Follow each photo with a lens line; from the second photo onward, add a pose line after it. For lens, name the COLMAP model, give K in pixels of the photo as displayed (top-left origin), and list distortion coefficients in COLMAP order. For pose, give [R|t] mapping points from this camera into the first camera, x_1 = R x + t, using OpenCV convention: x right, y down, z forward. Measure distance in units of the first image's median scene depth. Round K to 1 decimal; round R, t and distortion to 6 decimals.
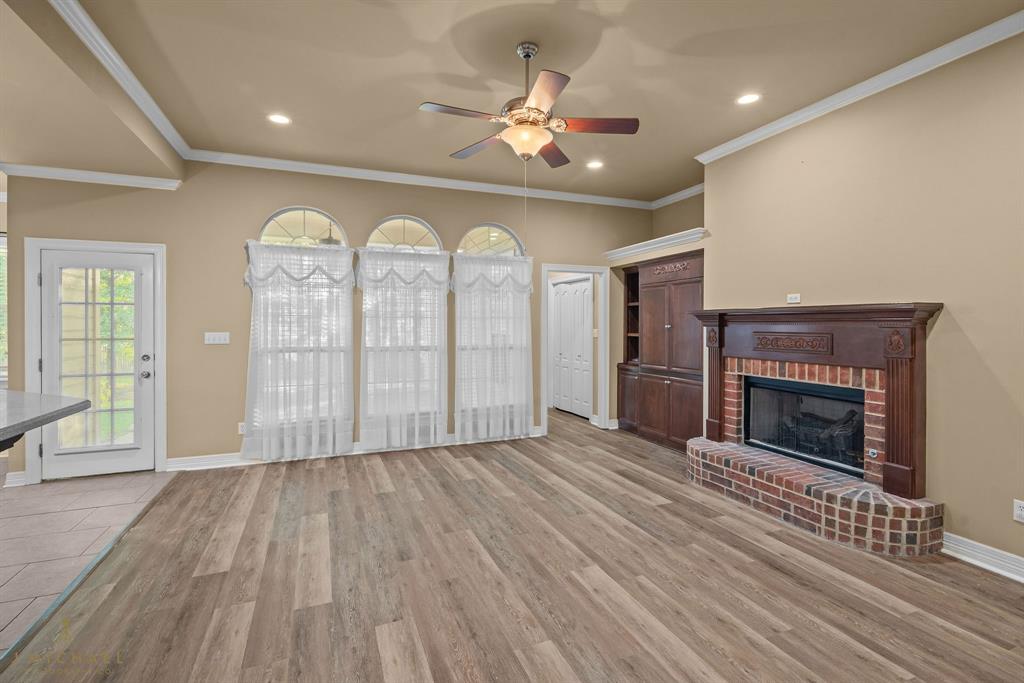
lens RADIAL K [[478.9, 0, 512.0], [0, 478.9, 326.5], [0, 0, 1]] dist [0.001648, -0.000037]
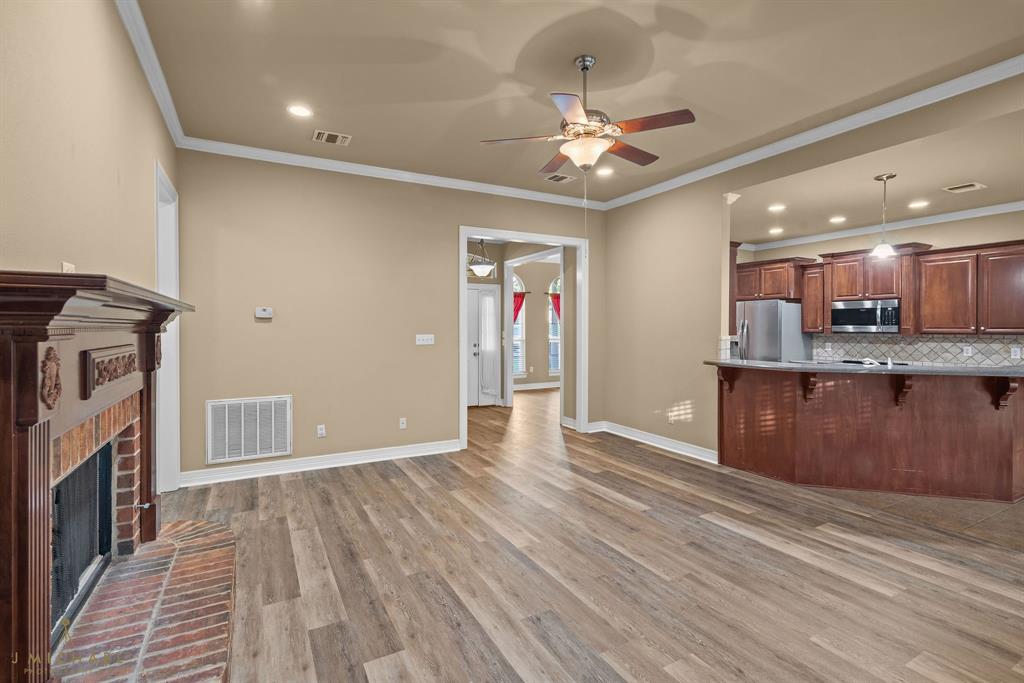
lens RADIAL K [[478.9, 0, 512.0], [0, 478.9, 326.5], [0, 0, 1]] dist [0.001648, -0.000037]
pose [[-0.993345, 0.002034, -0.115161, 0.252265], [0.001297, 0.999978, 0.006475, -0.011801], [0.115172, 0.006282, -0.993326, 1.673110]]
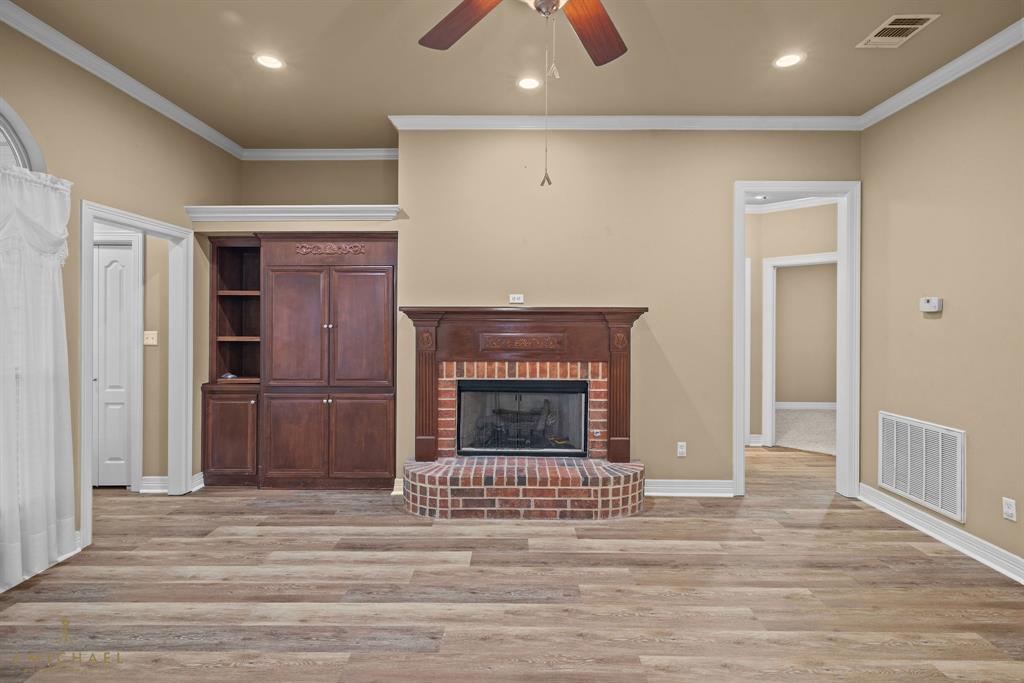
lens RADIAL K [[476.3, 0, 517.1], [0, 476.3, 324.5], [0, 0, 1]] dist [0.001270, 0.000107]
pose [[0.378081, -0.002567, 0.925769, -0.385860], [0.001219, 0.999997, 0.002275, -0.006685], [-0.925772, 0.000269, 0.378083, 0.689445]]
